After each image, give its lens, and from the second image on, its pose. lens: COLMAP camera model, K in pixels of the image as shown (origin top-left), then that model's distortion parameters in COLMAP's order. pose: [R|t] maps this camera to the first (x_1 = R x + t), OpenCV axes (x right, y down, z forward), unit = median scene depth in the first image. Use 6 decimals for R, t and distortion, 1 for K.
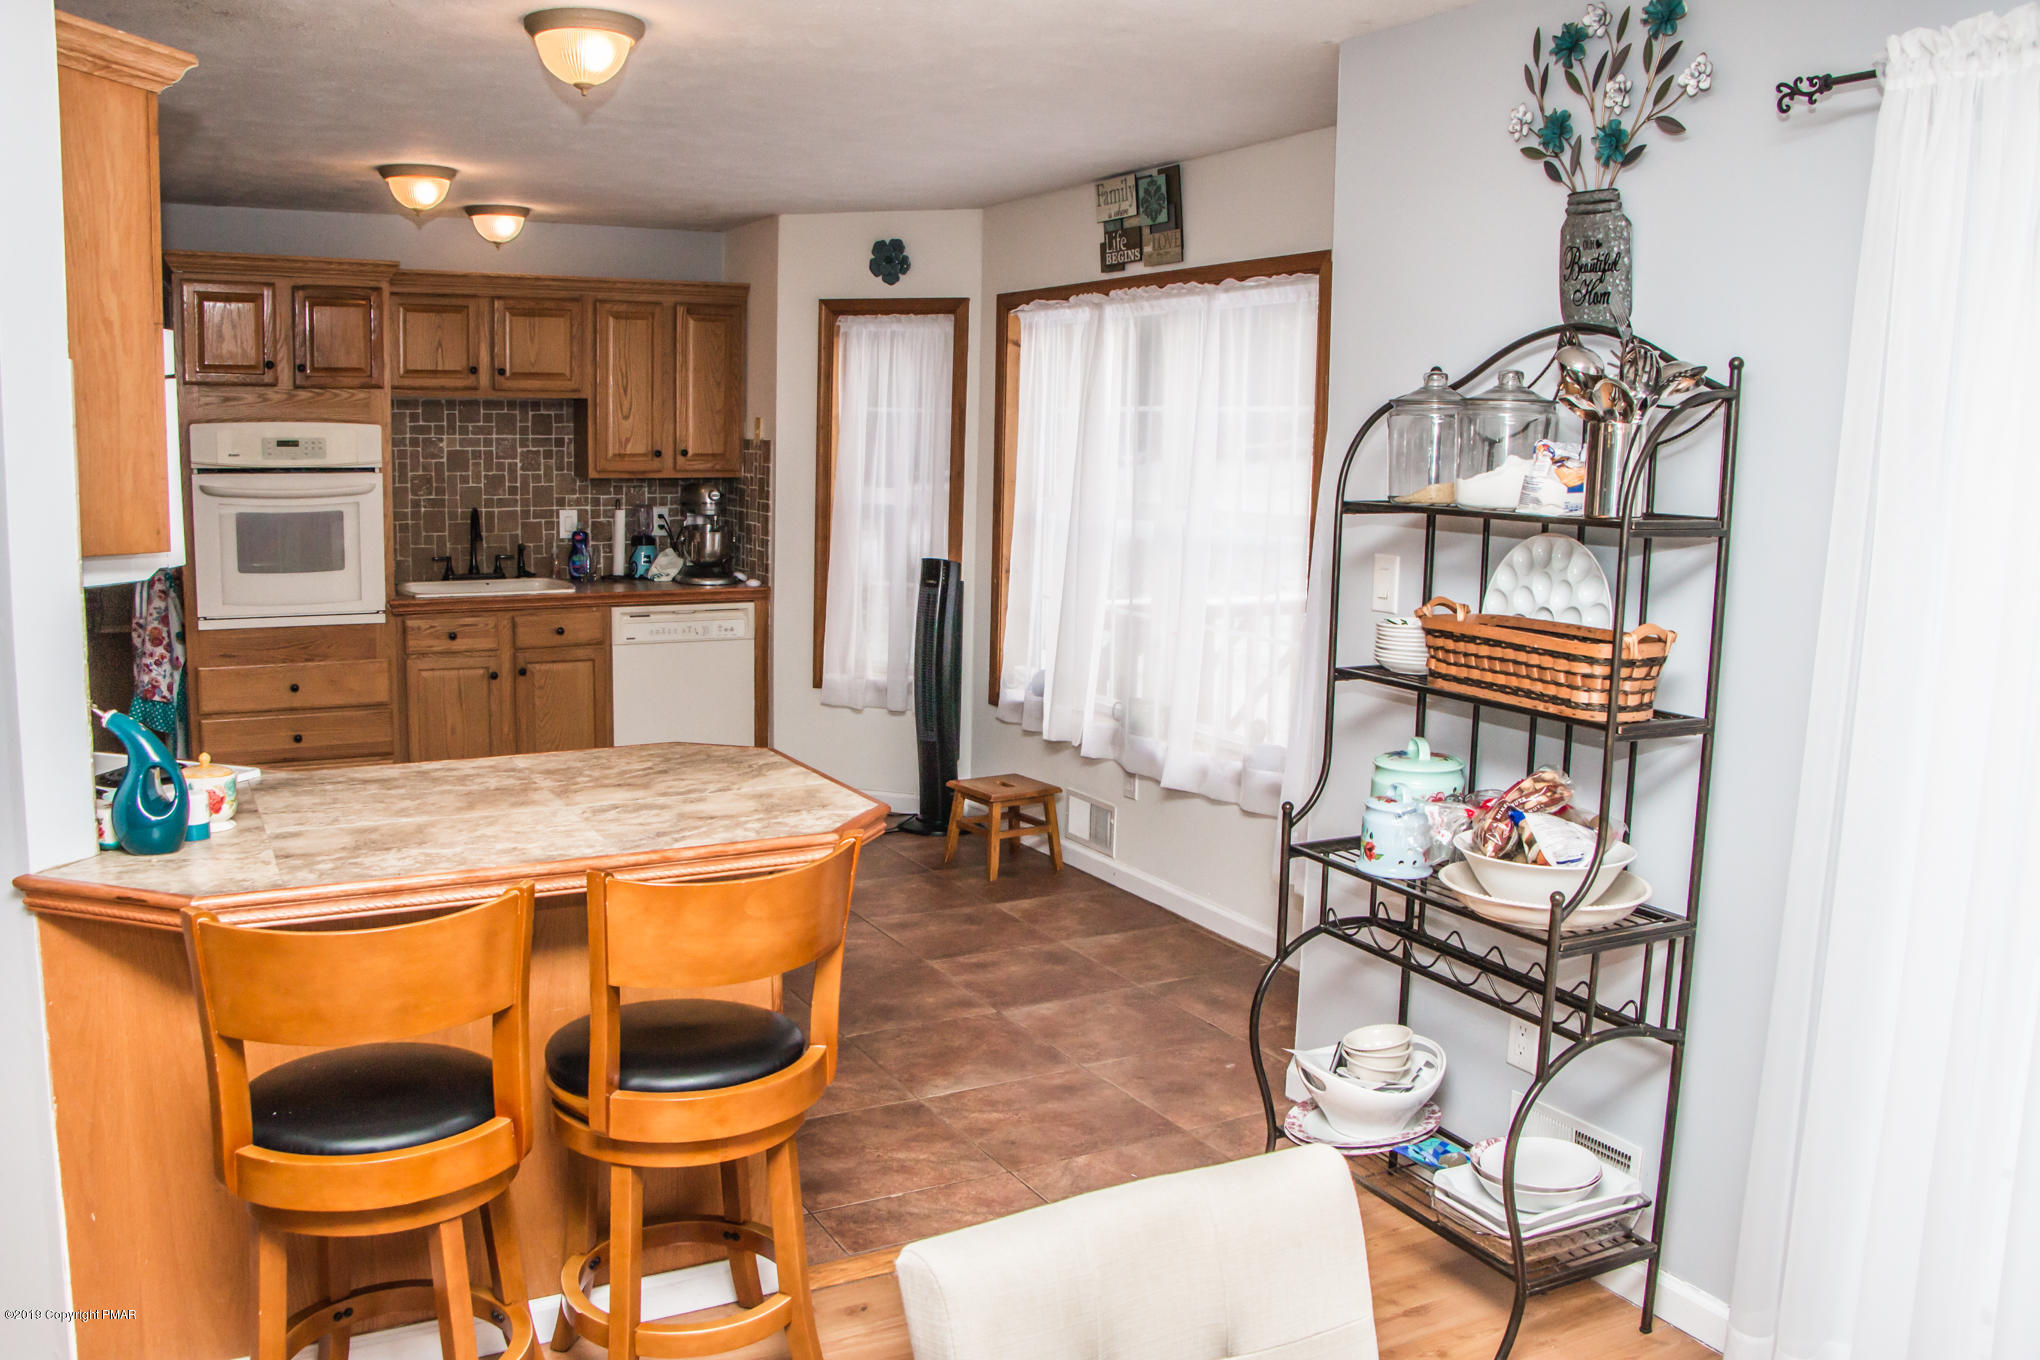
lens RADIAL K [[1669.9, 0, 1019.7], [0, 1669.9, 697.3], [0, 0, 1]] dist [-0.183325, 0.154407]
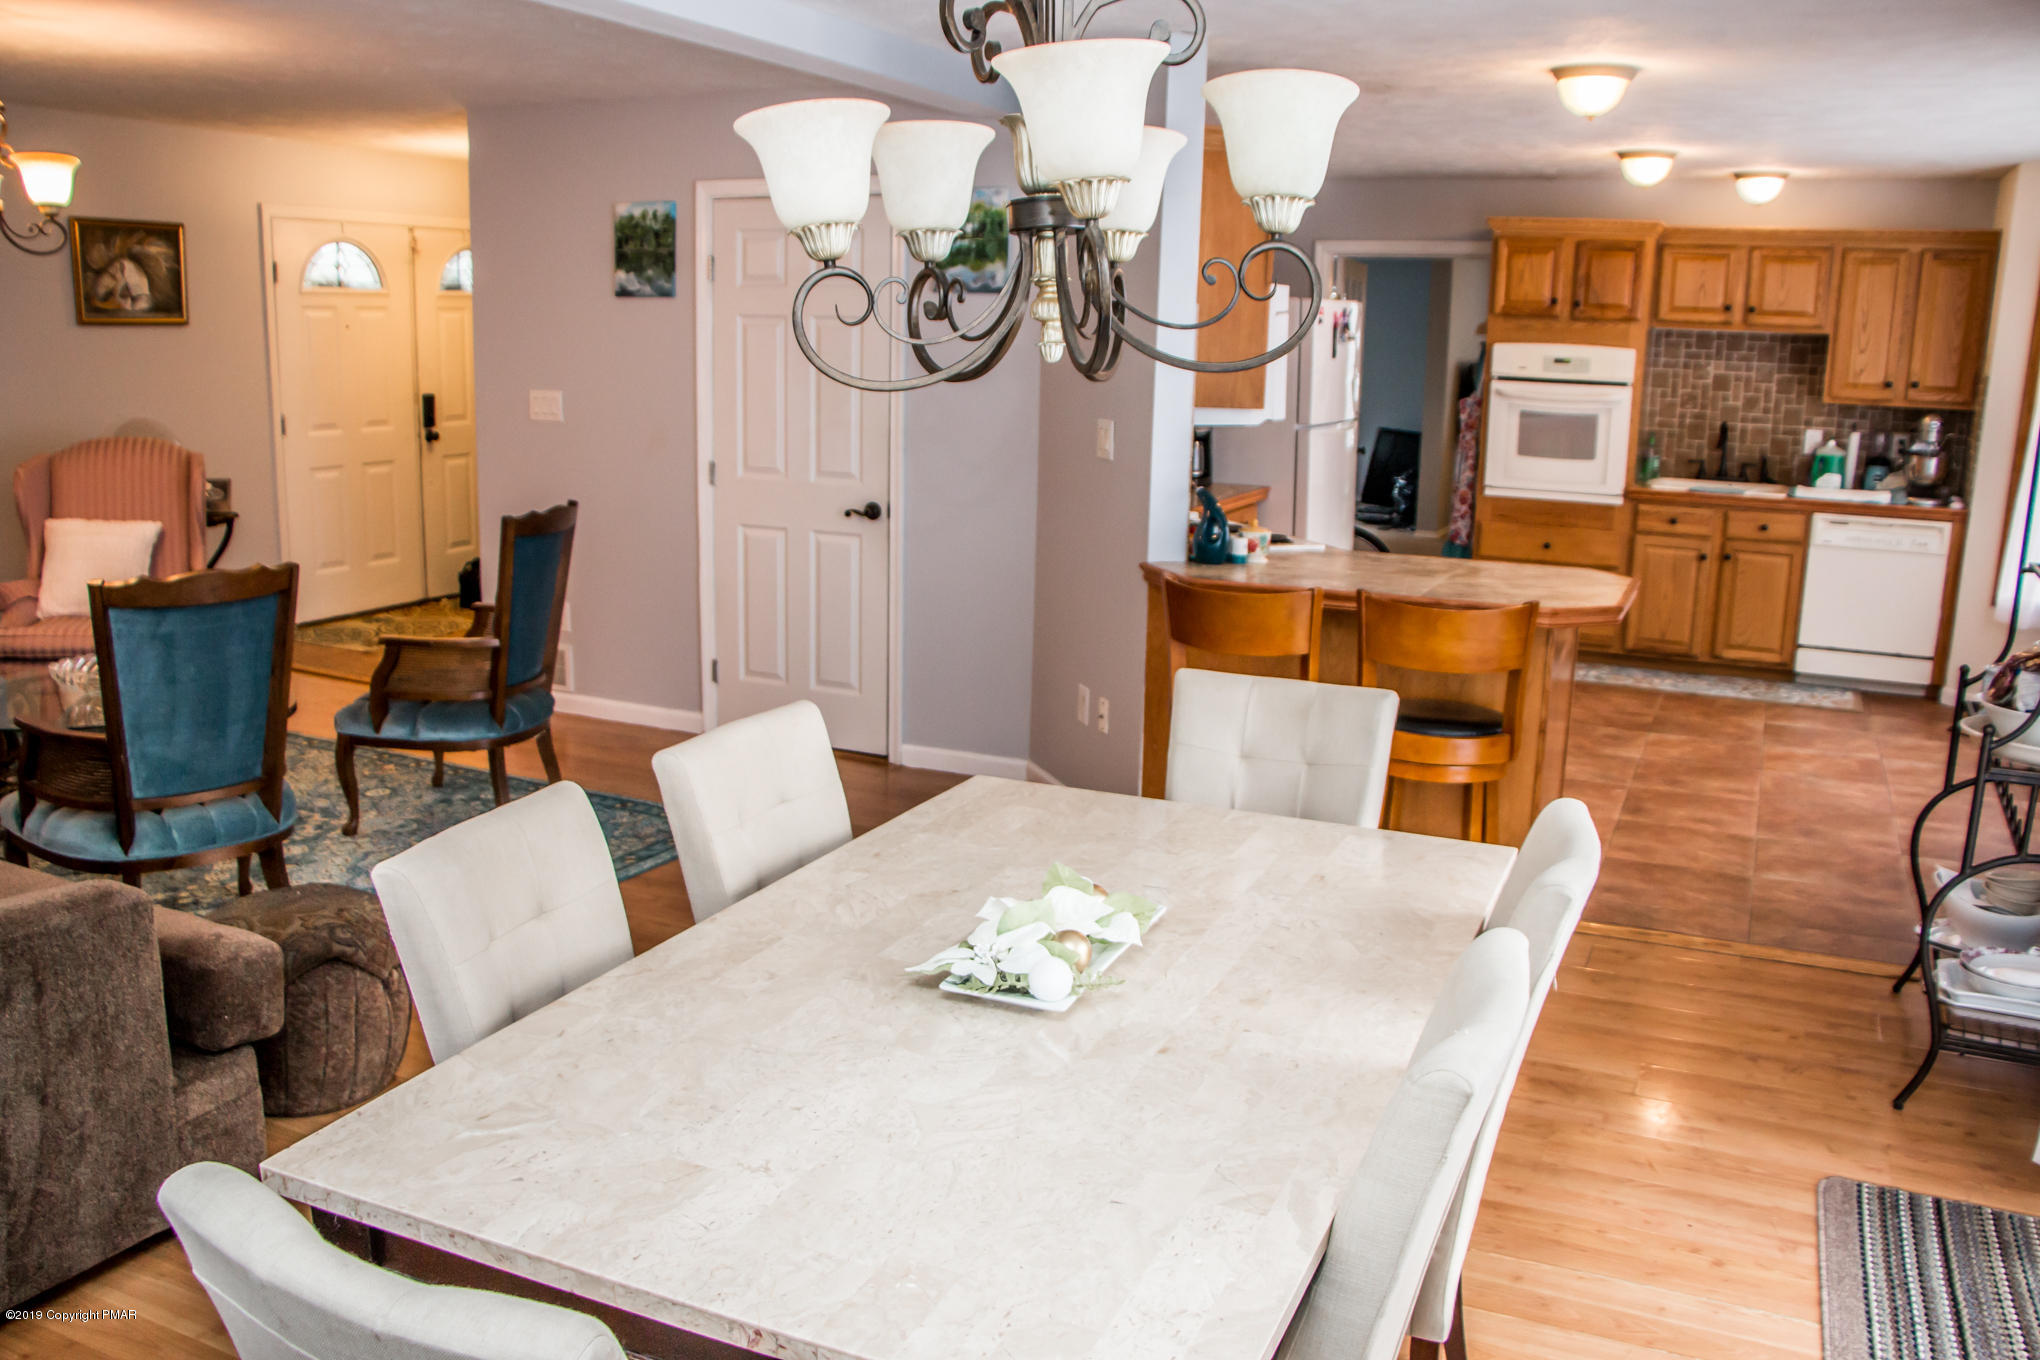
lens RADIAL K [[1669.9, 0, 1014.5], [0, 1669.9, 682.2], [0, 0, 1]] dist [-0.183325, 0.154407]
pose [[0.595201, 0.160820, -0.787320, 0.328364], [-0.133058, 0.985968, 0.100807, 0.024126], [0.792484, 0.044759, 0.608248, -0.139973]]
